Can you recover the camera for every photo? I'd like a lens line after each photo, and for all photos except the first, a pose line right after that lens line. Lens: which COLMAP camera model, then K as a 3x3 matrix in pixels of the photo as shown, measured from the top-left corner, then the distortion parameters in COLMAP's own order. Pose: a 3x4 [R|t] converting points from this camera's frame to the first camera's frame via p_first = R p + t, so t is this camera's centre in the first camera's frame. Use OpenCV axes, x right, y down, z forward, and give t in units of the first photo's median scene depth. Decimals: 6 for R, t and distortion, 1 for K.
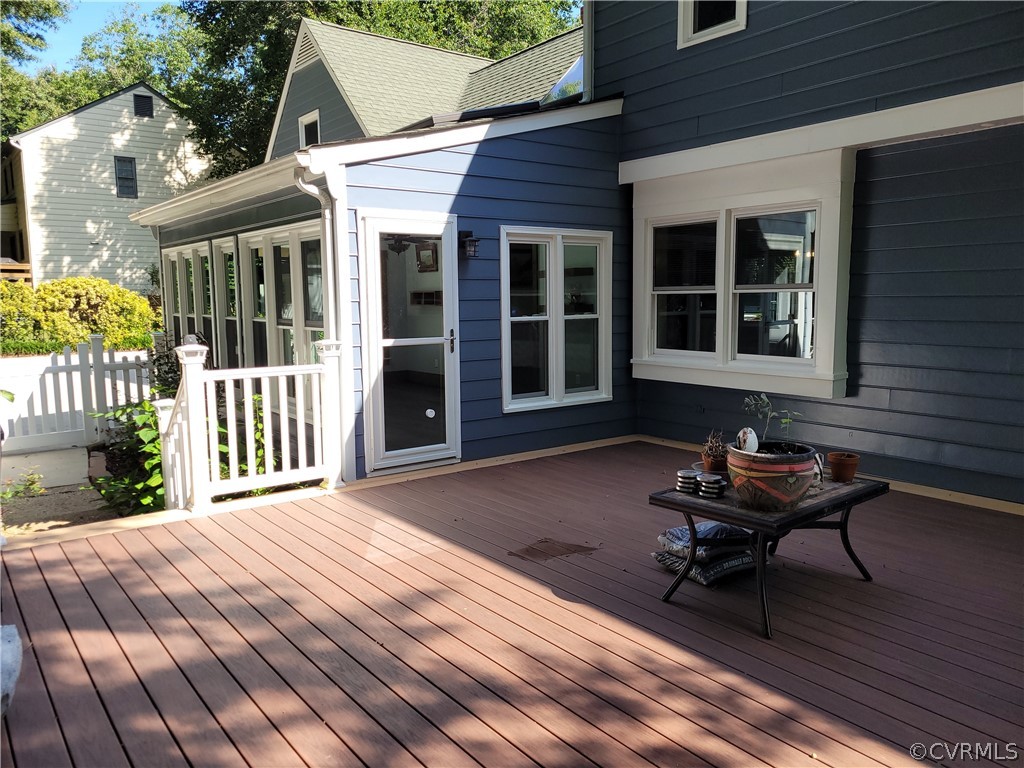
lens RADIAL K [[779.8, 0, 511.4], [0, 779.8, 384.7], [0, 0, 1]] dist [0.056812, -0.042747]
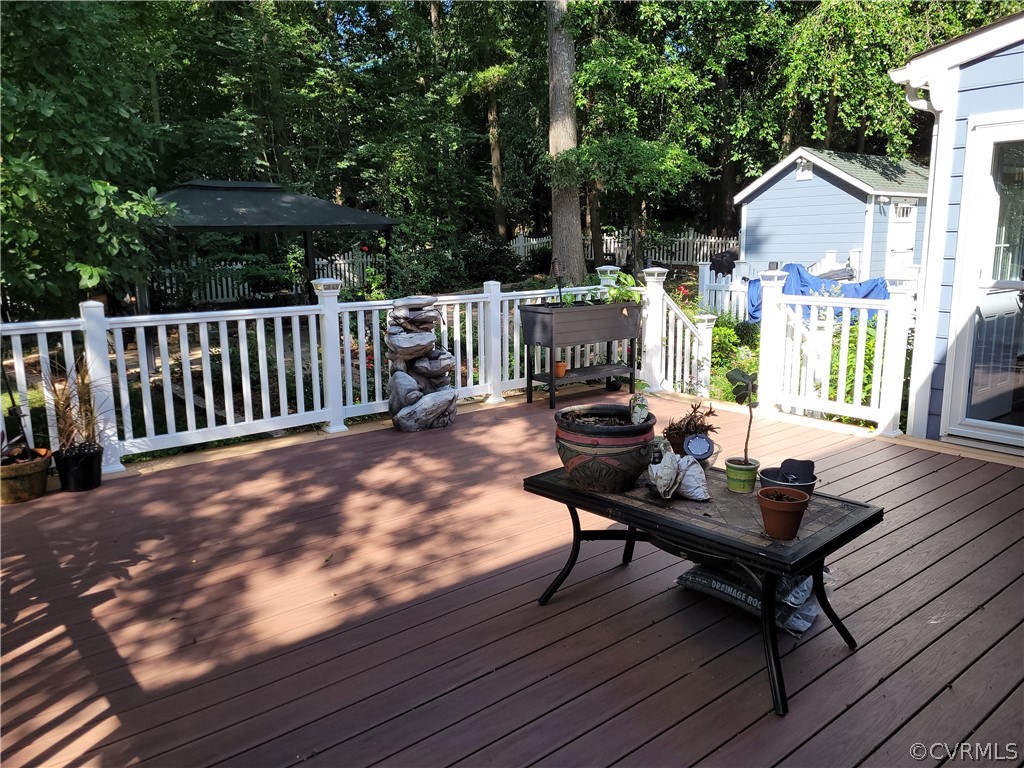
lens RADIAL K [[779.8, 0, 511.7], [0, 779.8, 382.0], [0, 0, 1]] dist [0.056812, -0.042747]
pose [[0.025701, 0.191149, -0.981224, 1.281412], [-0.097982, 0.977304, 0.187819, -0.118881], [0.994856, 0.091315, 0.043846, 0.986427]]
